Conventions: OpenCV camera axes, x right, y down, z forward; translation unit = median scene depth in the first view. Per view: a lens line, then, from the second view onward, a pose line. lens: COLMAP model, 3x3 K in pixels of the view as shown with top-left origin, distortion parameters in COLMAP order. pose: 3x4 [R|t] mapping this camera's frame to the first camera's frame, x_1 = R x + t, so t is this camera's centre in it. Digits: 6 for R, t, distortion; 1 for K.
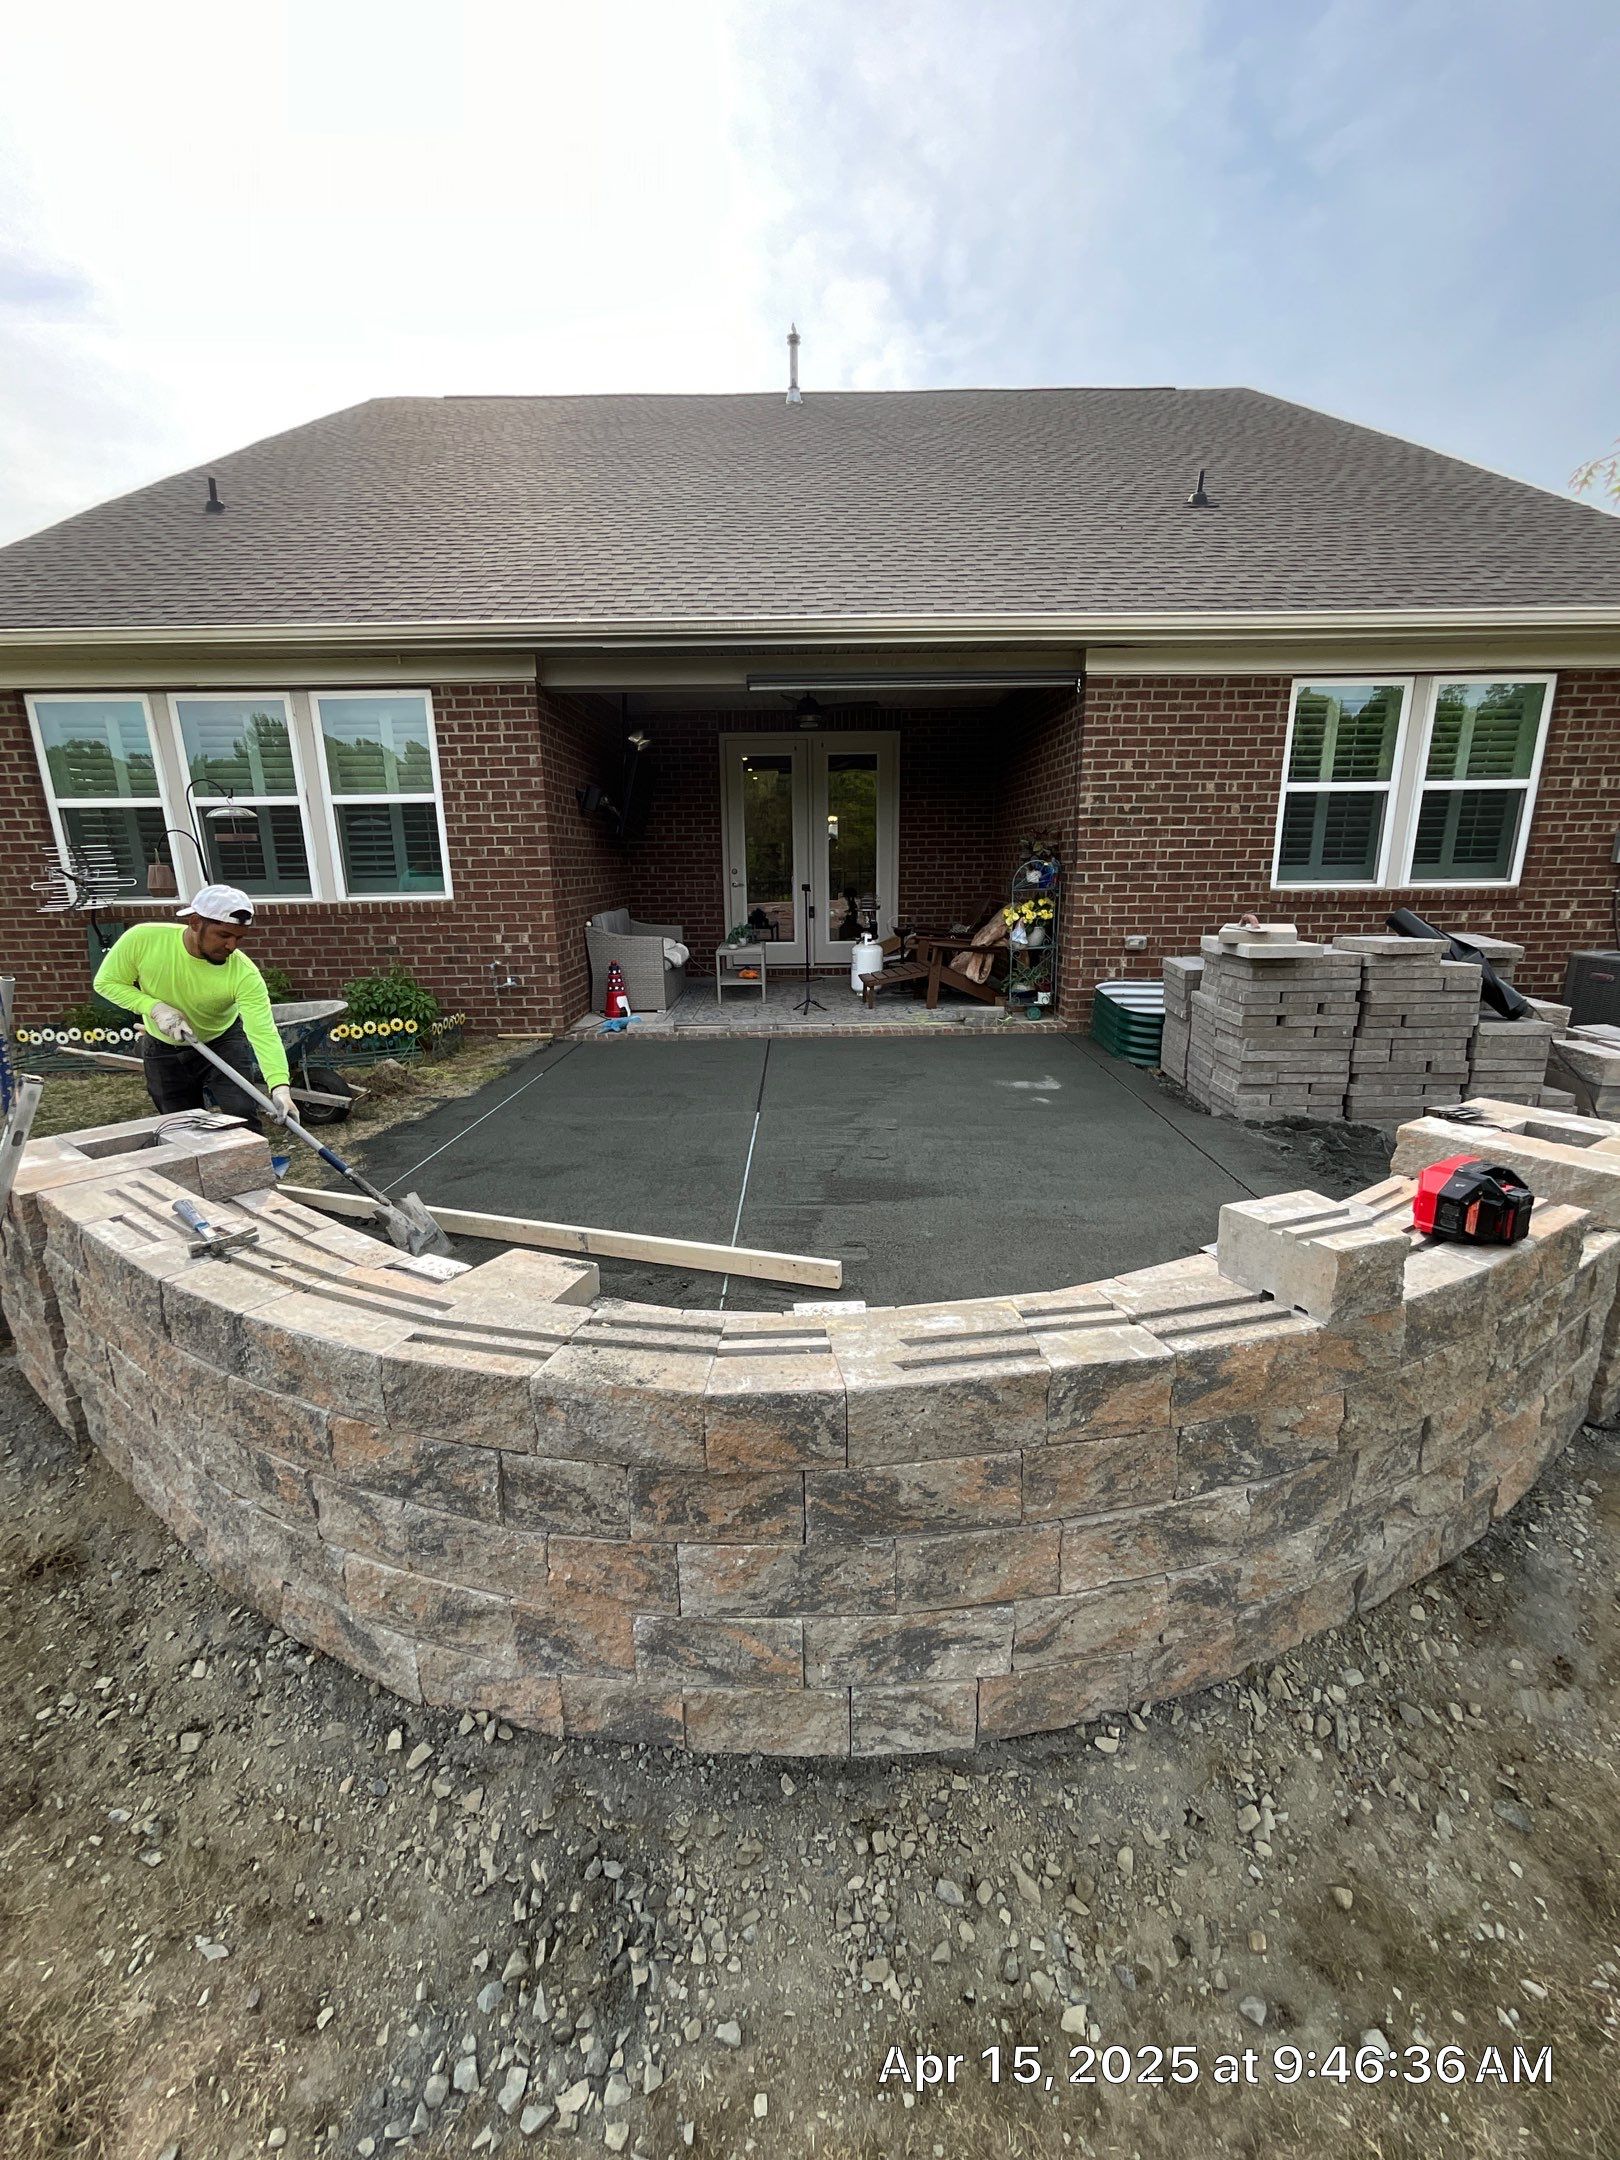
lens RADIAL K [[883.4, 0, 804.0], [0, 883.4, 1081.6], [0, 0, 1]] dist [-0.001637, 0.000588]
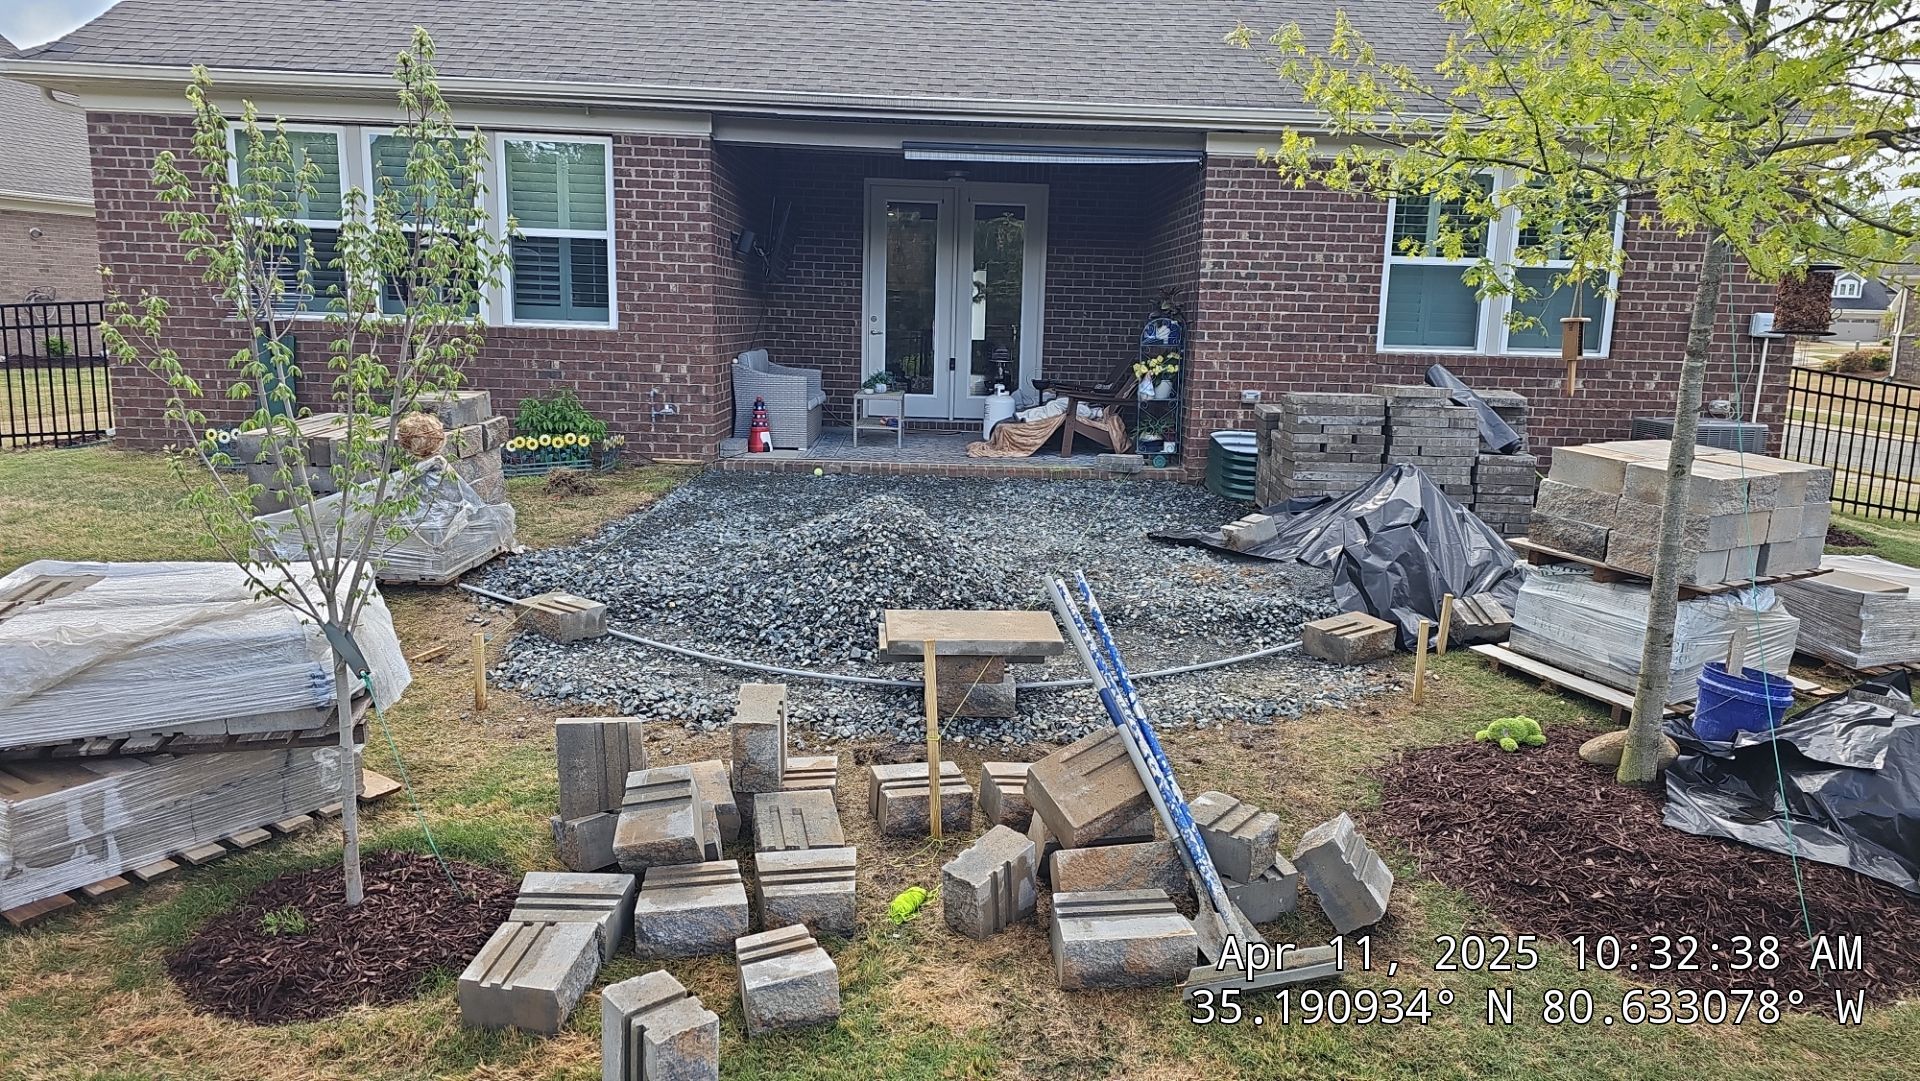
lens RADIAL K [[1263.7, 0, 971.1], [0, 1263.7, 531.2], [0, 0, 1]] dist [0.129852, -0.186848]
pose [[0.998812, 0.037852, 0.030693, -0.009023], [-0.035368, 0.996341, -0.077803, 0.142592], [-0.033525, 0.076625, 0.996496, -0.538323]]
